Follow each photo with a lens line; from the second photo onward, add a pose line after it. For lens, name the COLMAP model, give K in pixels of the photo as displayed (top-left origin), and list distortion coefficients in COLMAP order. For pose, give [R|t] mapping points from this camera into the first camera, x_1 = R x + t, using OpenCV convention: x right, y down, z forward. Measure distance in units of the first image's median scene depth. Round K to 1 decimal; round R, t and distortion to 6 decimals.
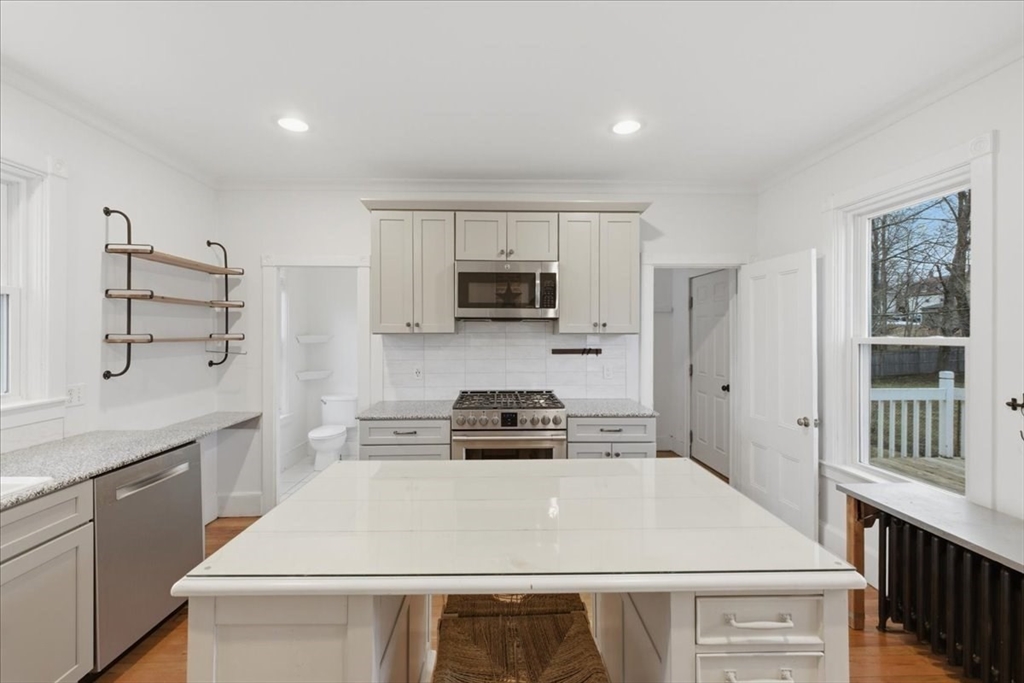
lens RADIAL K [[437.5, 0, 509.5], [0, 437.5, 338.4], [0, 0, 1]] dist [0.006754, 0.000210]
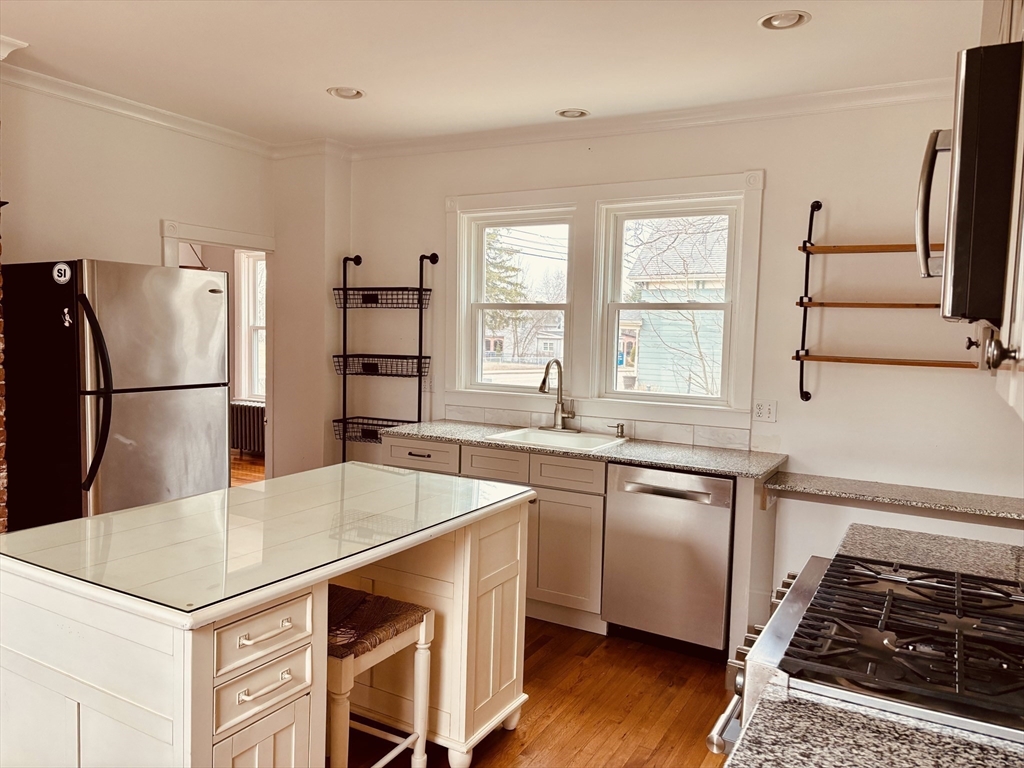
lens RADIAL K [[777.4, 0, 512.0], [0, 777.4, 384.0], [0, 0, 1]] dist [0.041306, -0.005570]
pose [[-0.523933, 0.053656, -0.850068, 0.552205], [-0.038852, 0.995470, 0.086780, -0.040871], [0.850873, 0.078494, -0.519474, 1.024182]]
